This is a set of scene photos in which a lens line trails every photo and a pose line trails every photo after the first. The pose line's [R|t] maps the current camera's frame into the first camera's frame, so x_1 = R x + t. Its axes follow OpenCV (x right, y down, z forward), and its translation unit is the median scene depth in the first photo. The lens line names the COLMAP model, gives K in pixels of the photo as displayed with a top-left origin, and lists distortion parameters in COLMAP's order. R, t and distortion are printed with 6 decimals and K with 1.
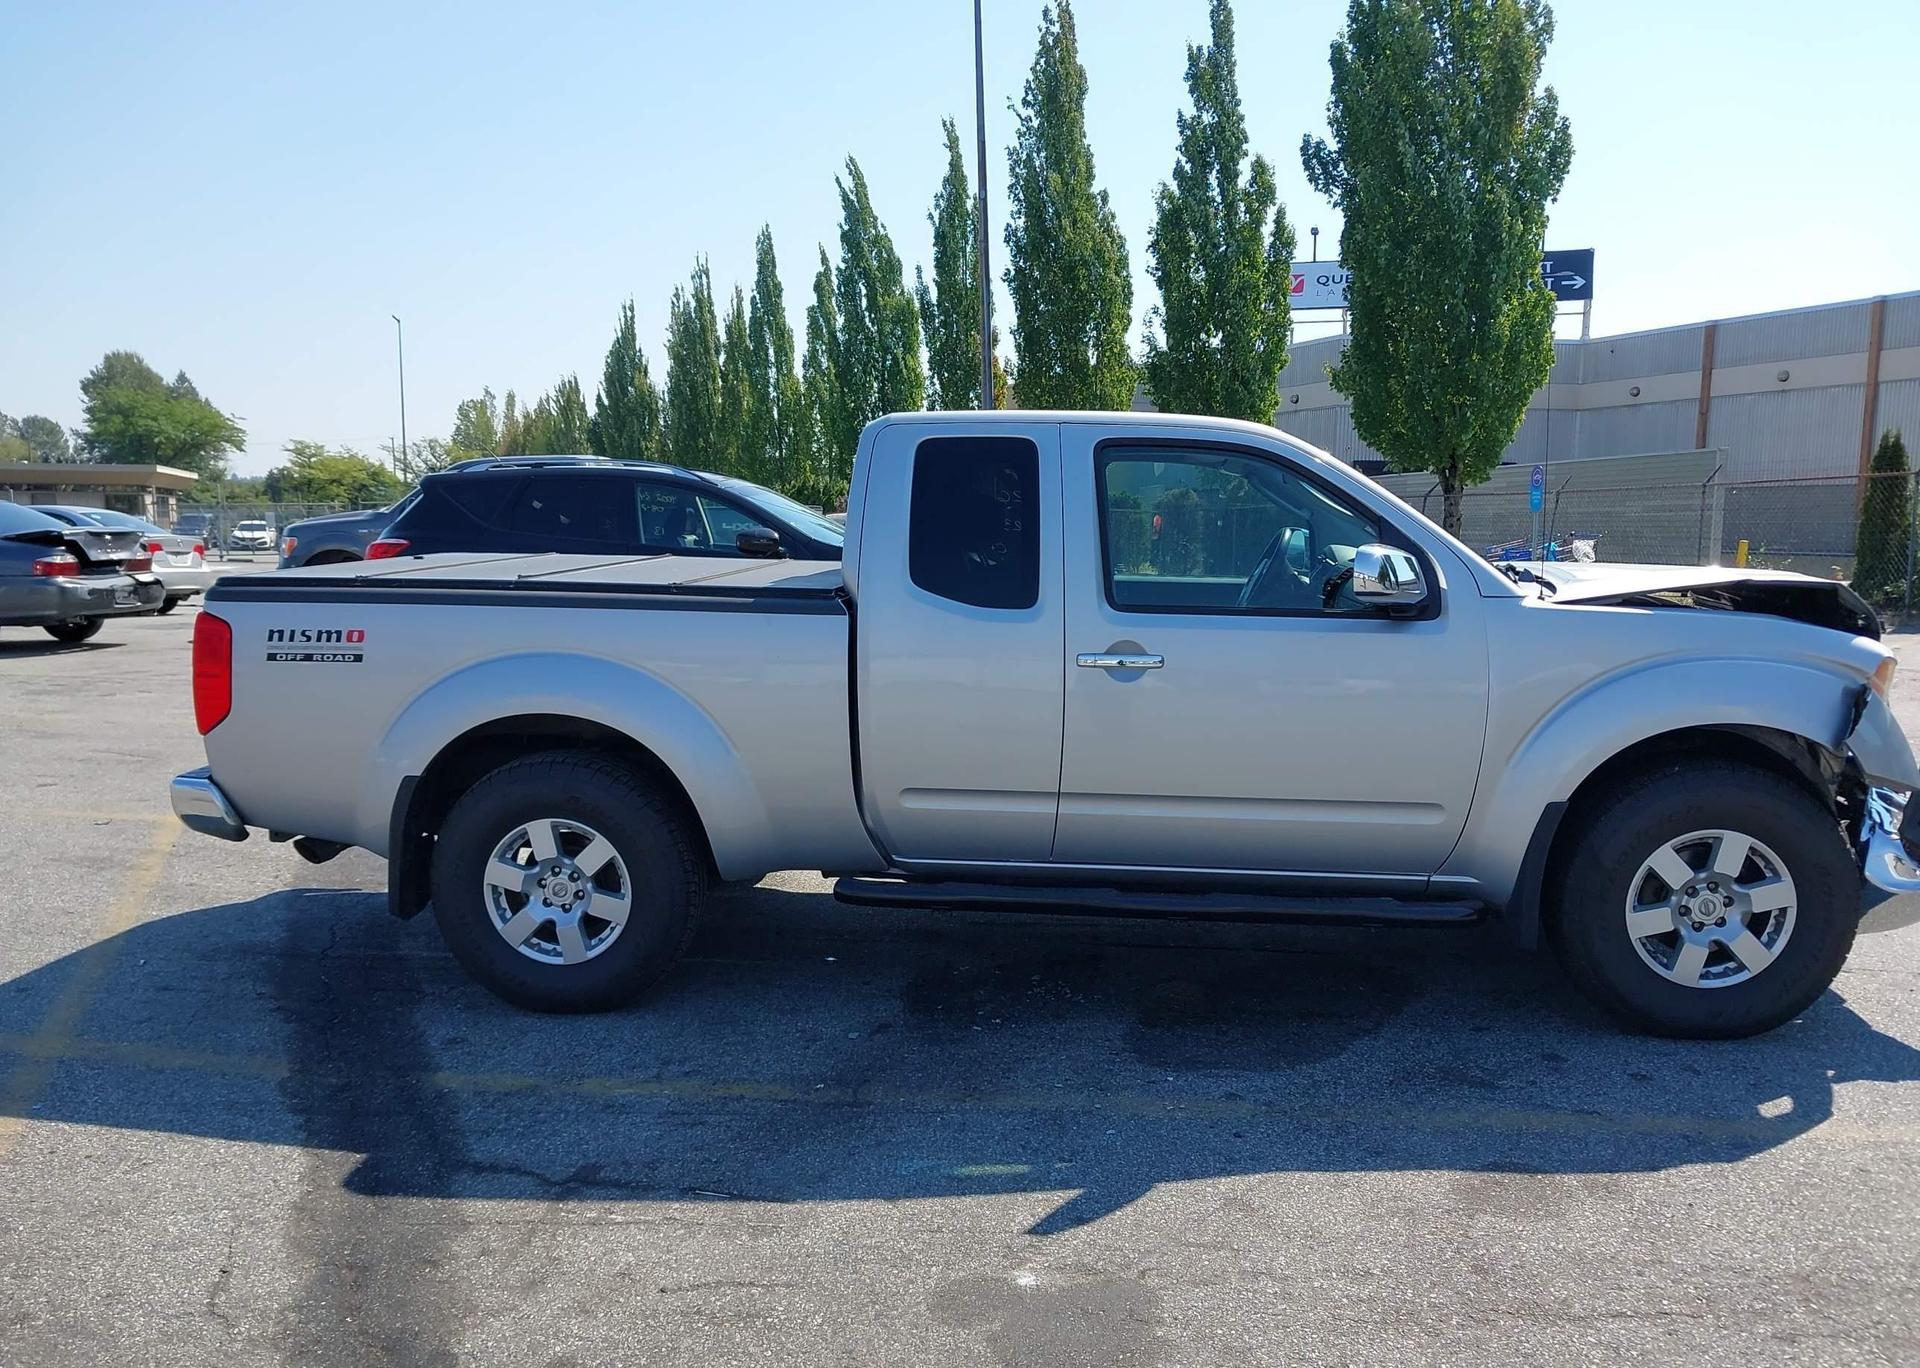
lens RADIAL K [[1510.8, 0, 957.3], [0, 1510.8, 712.1], [0, 0, 1]] dist [0.001527, 0.006450]
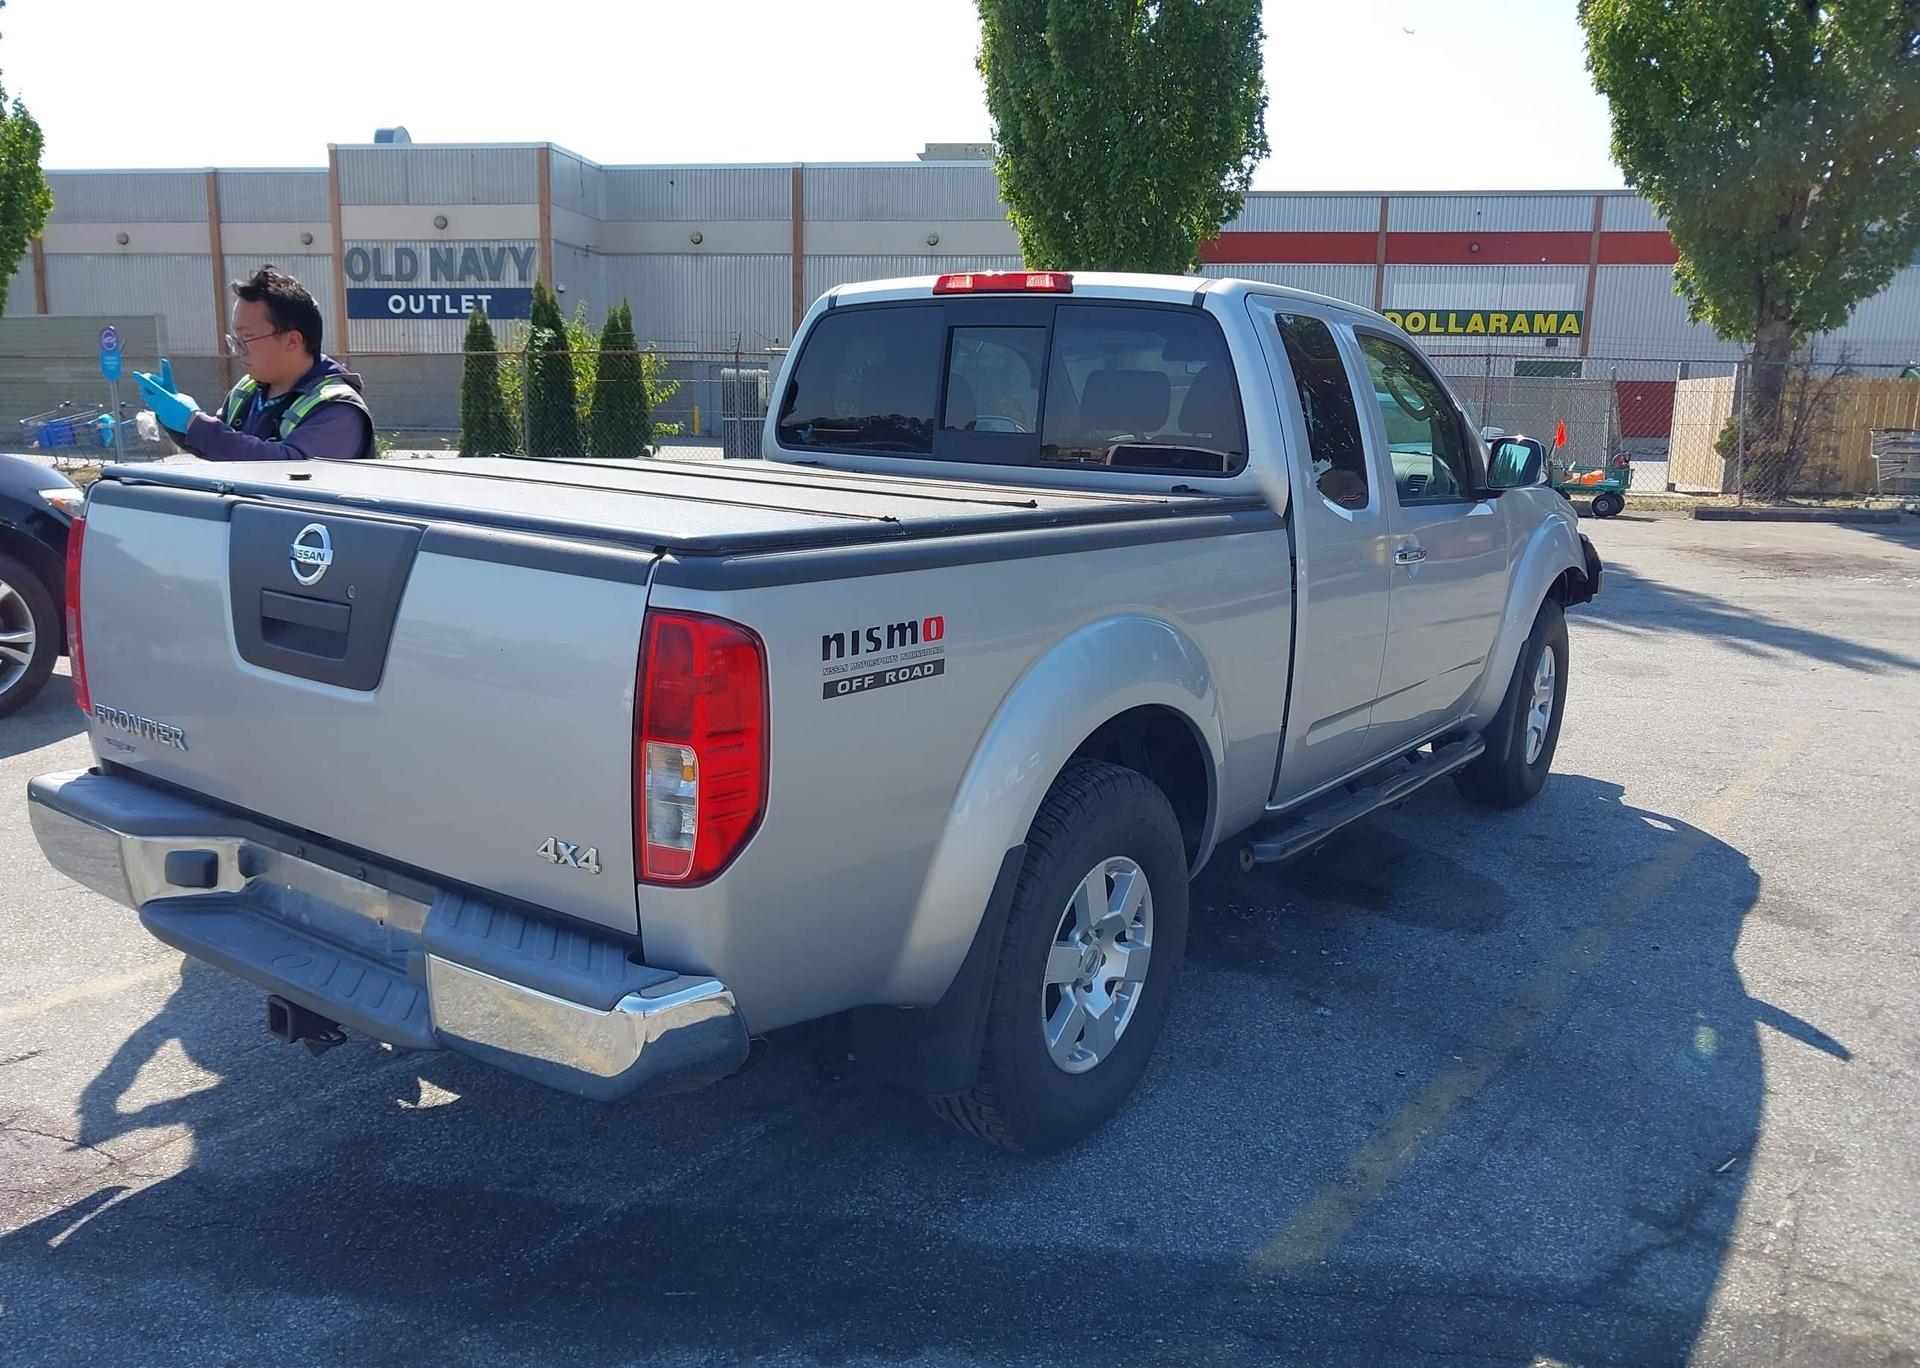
lens RADIAL K [[1509.9, 0, 948.4], [0, 1509.9, 699.6], [0, 0, 1]] dist [0.001264, 0.002479]
pose [[0.498632, -0.160175, 0.851886, -0.864320], [0.093501, 0.986983, 0.130848, -0.095619], [-0.861756, 0.014407, 0.507118, 0.712995]]
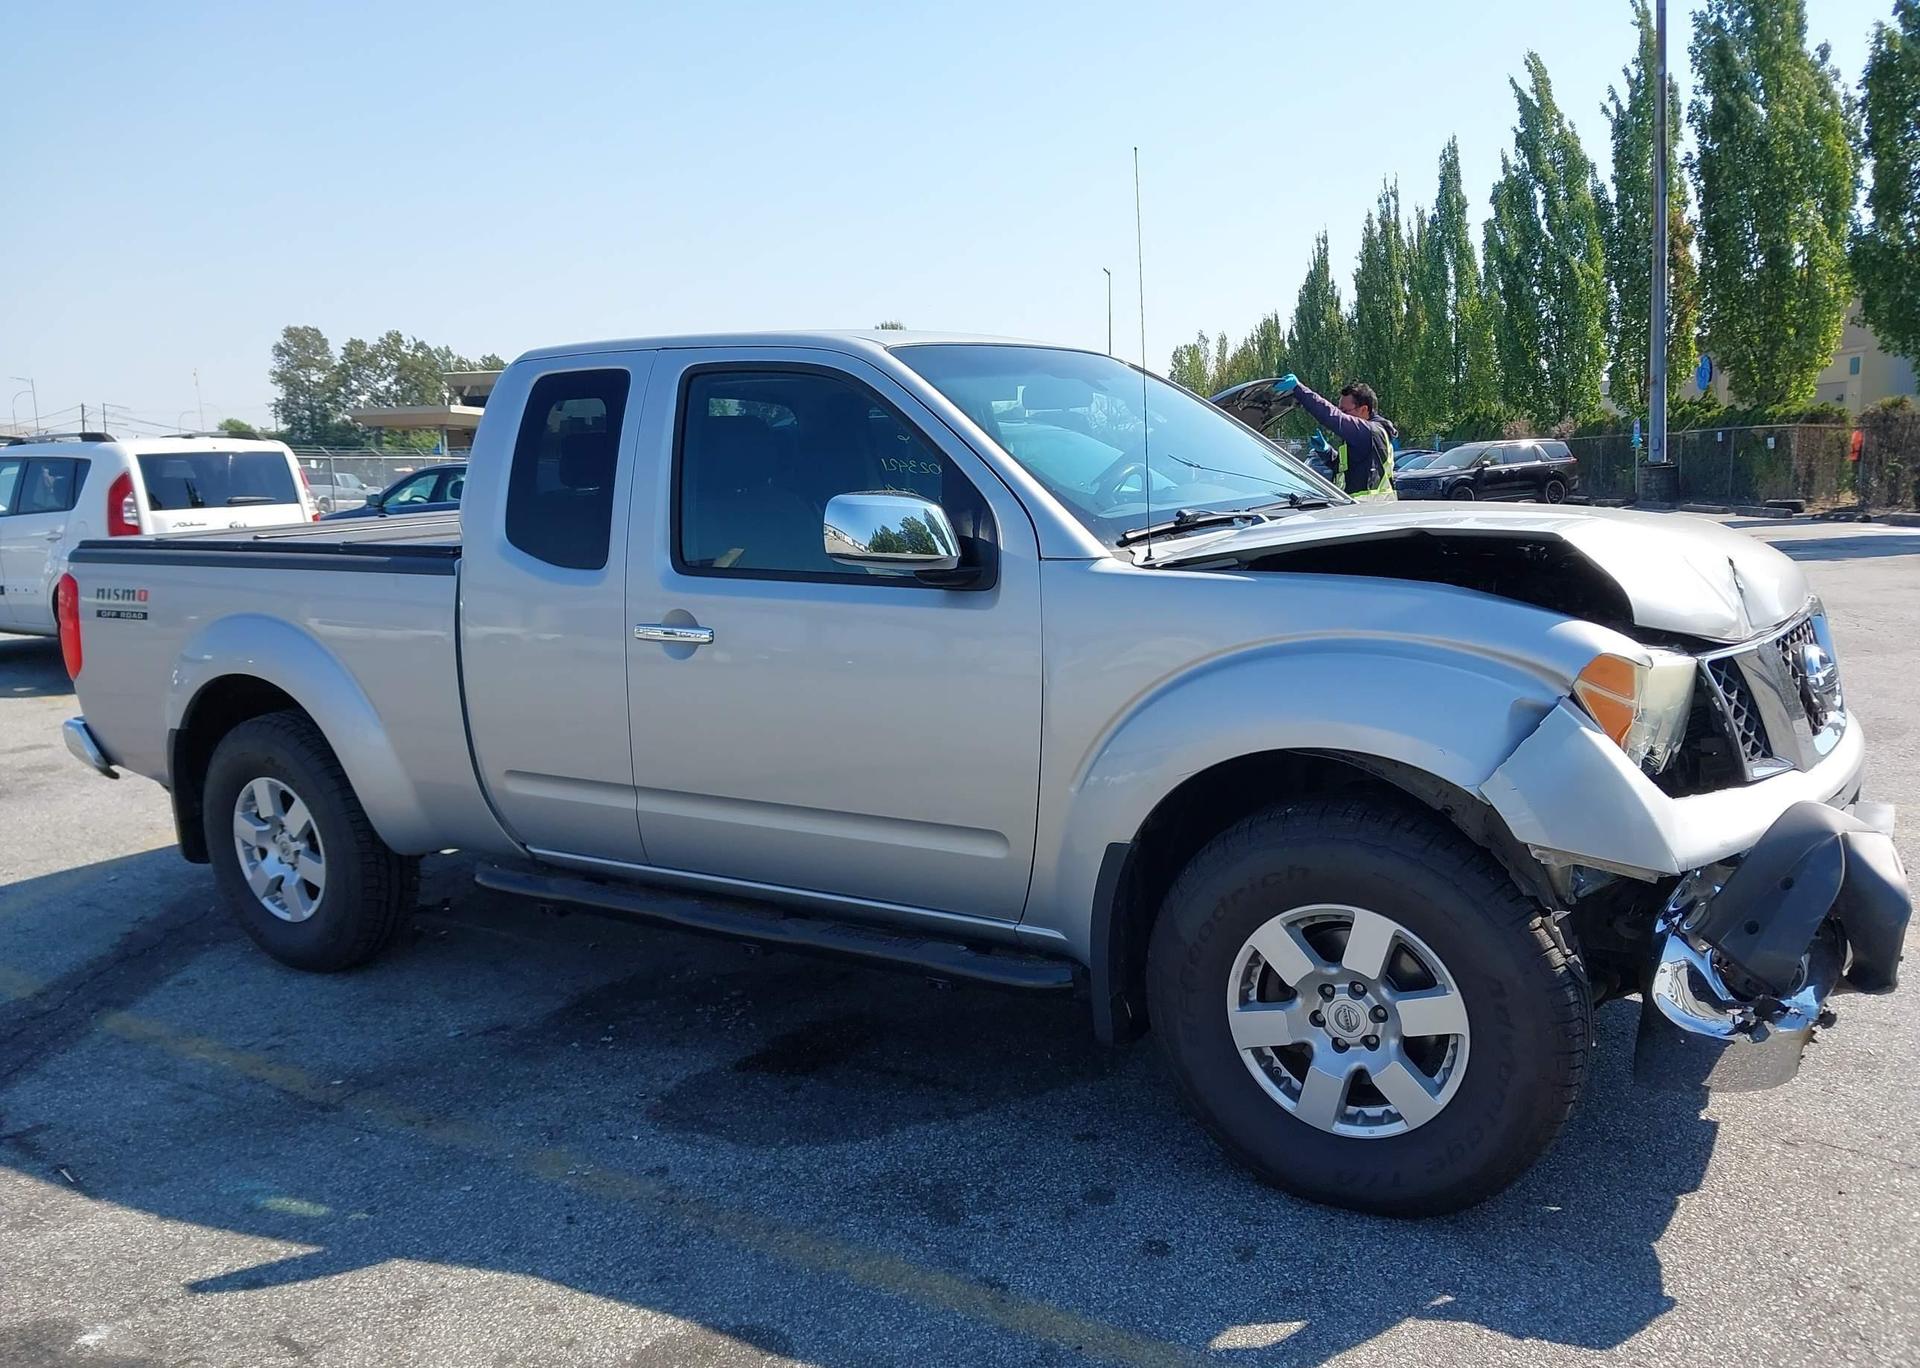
lens RADIAL K [[1516.1, 0, 931.5], [0, 1516.1, 654.3], [0, 0, 1]] dist [-0.006224, 0.001346]
pose [[0.887489, 0.024802, -0.460161, 0.596658], [-0.023188, 0.999689, 0.009160, -0.033328], [0.460245, 0.002541, 0.887788, 0.290255]]
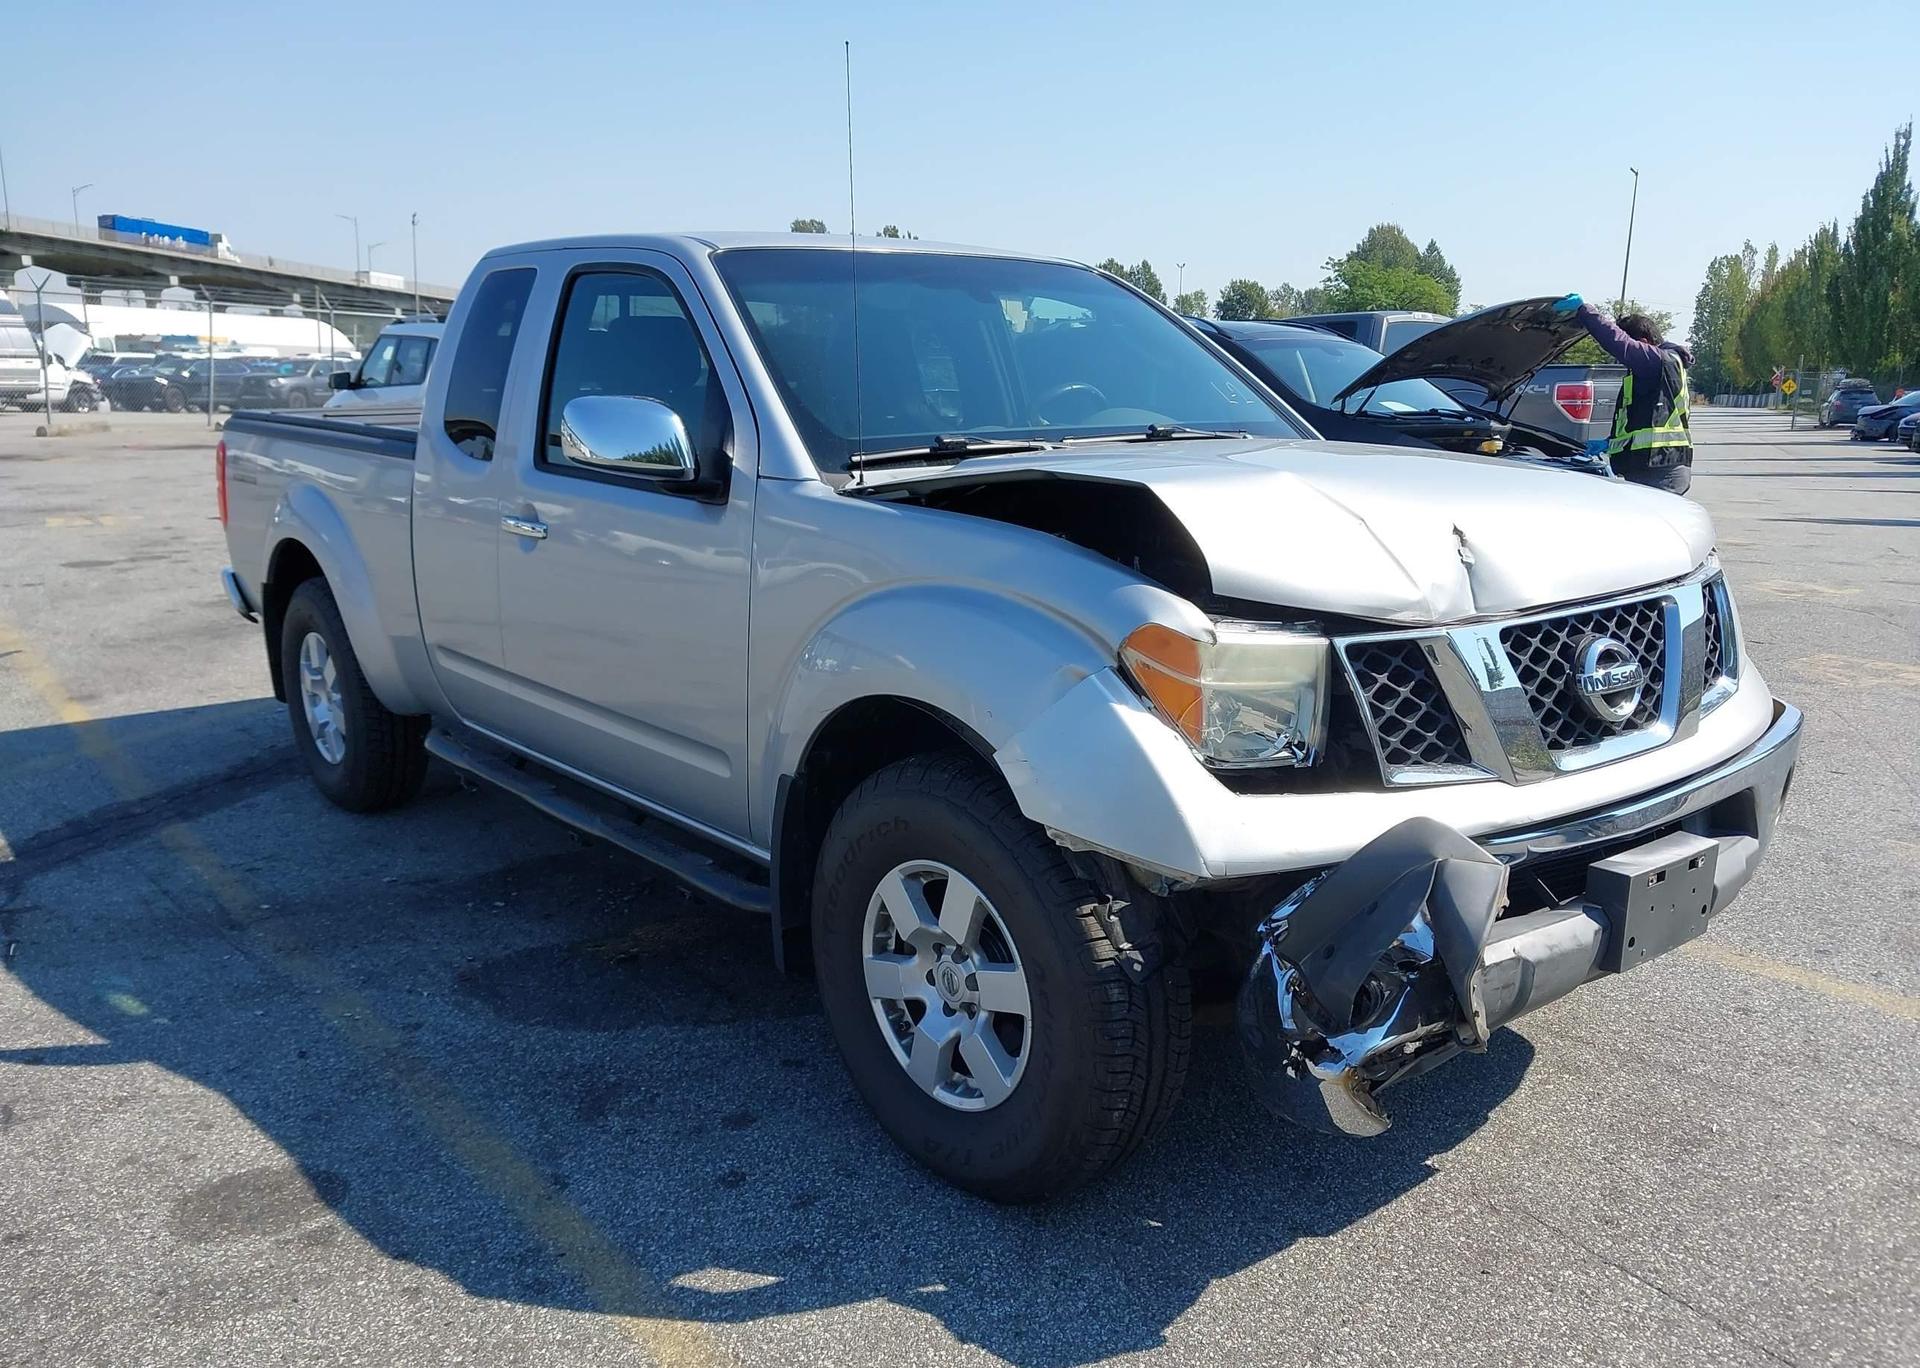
lens RADIAL K [[1527.0, 0, 950.1], [0, 1527.0, 621.1], [0, 0, 1]] dist [-0.006139, -0.008213]
pose [[0.714214, 0.116263, -0.690204, 0.863223], [-0.096878, 0.993037, 0.067027, -0.062049], [0.693191, 0.018994, 0.720504, 0.494958]]
